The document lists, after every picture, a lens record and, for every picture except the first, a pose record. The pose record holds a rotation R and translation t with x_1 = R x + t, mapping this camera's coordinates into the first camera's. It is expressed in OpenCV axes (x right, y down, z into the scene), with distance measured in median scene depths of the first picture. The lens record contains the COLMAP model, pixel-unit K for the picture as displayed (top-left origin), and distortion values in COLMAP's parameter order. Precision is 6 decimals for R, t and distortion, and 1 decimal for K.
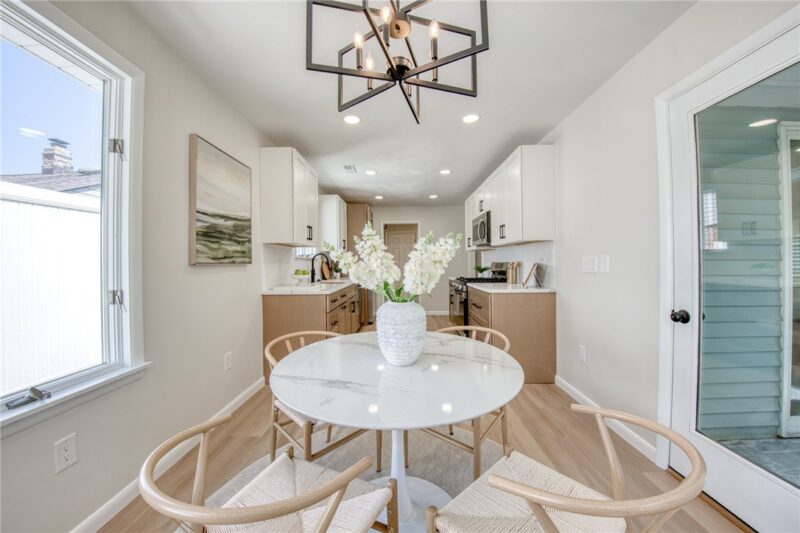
lens RADIAL K [[290.1, 0, 400.0], [0, 290.1, 266.5], [0, 0, 1]] dist [-0.036747, -0.000169]
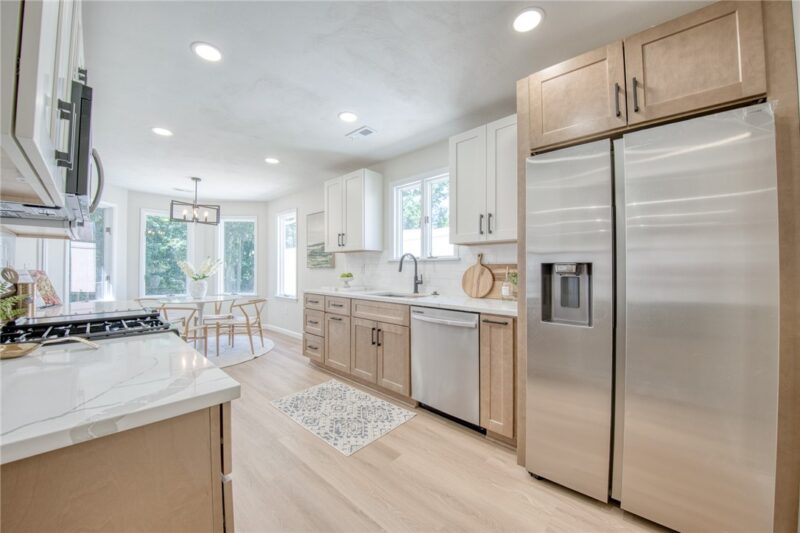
lens RADIAL K [[291.6, 0, 402.4], [0, 291.6, 264.8], [0, 0, 1]] dist [0.000152, -0.000017]
pose [[-0.650197, -0.006719, -0.759736, 0.302299], [-0.010996, 0.999939, 0.000567, -0.019851], [0.759686, 0.008723, -0.650232, 1.476245]]
